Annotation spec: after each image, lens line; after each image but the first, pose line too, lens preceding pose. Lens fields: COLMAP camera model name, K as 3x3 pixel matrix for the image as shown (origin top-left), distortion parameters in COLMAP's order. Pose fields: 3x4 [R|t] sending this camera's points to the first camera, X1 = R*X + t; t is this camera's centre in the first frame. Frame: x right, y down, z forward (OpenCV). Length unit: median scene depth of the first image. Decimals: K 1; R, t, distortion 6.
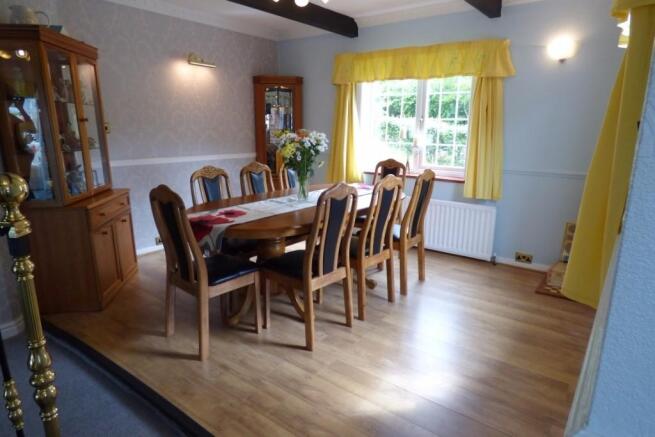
lens RADIAL K [[400.7, 0, 329.9], [0, 400.7, 219.3], [0, 0, 1]] dist [-0.017952, 0.002937]
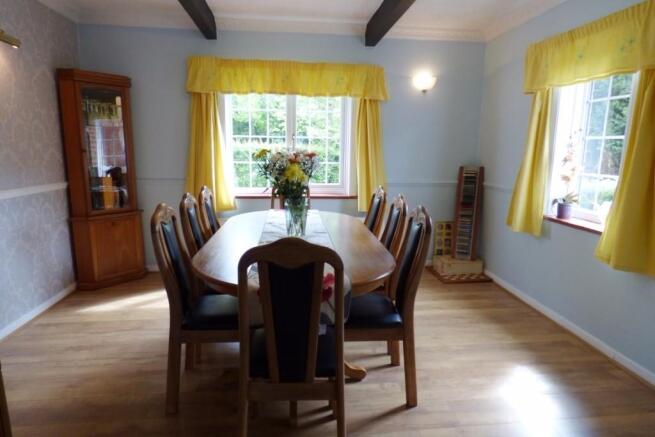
lens RADIAL K [[400.7, 0, 328.1], [0, 400.7, 219.7], [0, 0, 1]] dist [-0.017952, 0.002937]
pose [[0.721038, -0.121459, 0.682167, -0.446587], [0.150566, 0.988456, 0.016848, -0.065561], [-0.676339, 0.090564, 0.731002, 0.295049]]
